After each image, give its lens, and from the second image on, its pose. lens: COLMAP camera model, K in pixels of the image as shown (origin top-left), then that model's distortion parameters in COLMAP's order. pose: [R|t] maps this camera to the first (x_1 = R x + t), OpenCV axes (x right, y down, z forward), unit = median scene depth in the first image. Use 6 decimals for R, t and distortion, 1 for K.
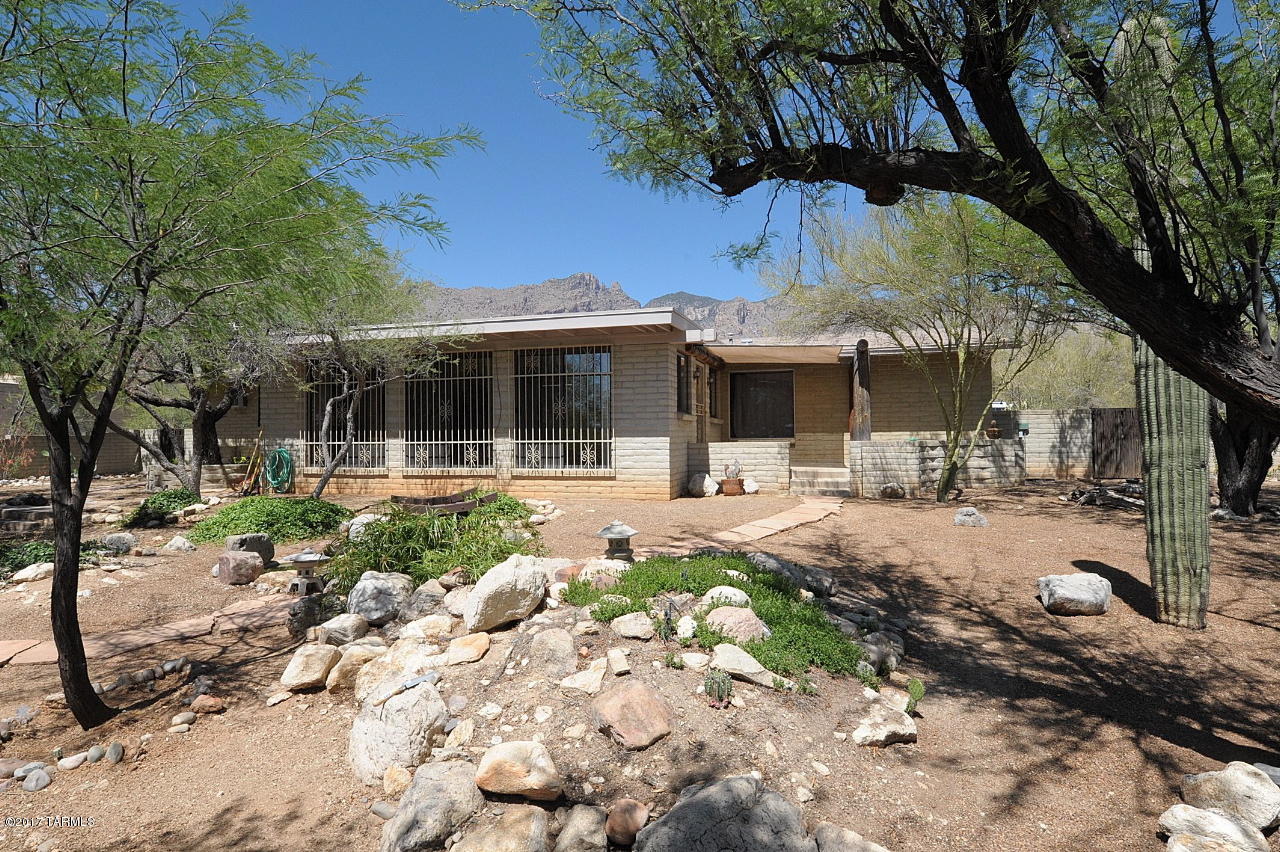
lens RADIAL K [[738.8, 0, 640.1], [0, 738.8, 424.9], [0, 0, 1]] dist [-0.000031, 0.000001]
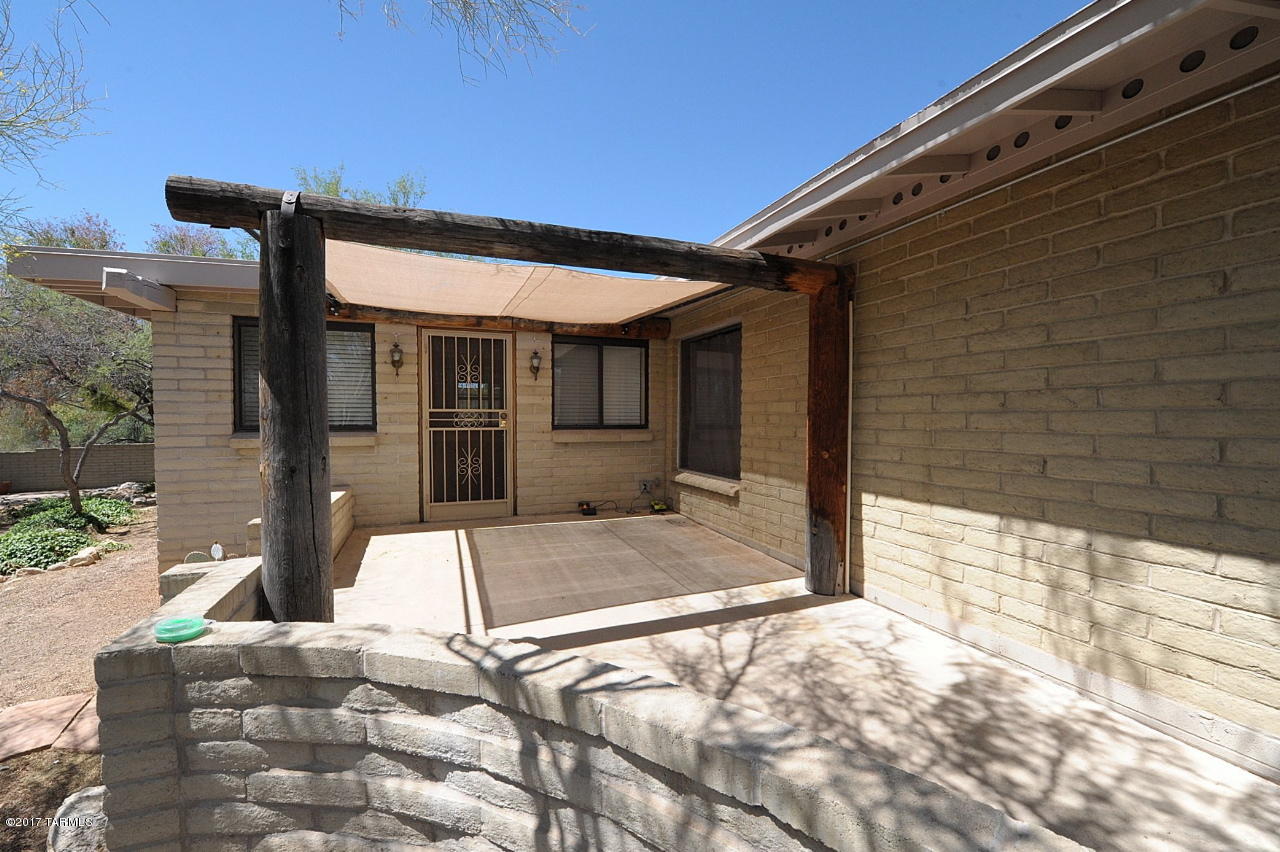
lens RADIAL K [[513.9, 0, 640.7], [0, 513.9, 424.3], [0, 0, 1]] dist [-0.001406, -0.000123]
pose [[0.604298, 0.028640, -0.796243, 0.424374], [-0.006612, 0.999500, 0.030933, -0.024813], [0.796731, -0.013428, 0.604185, 0.812192]]
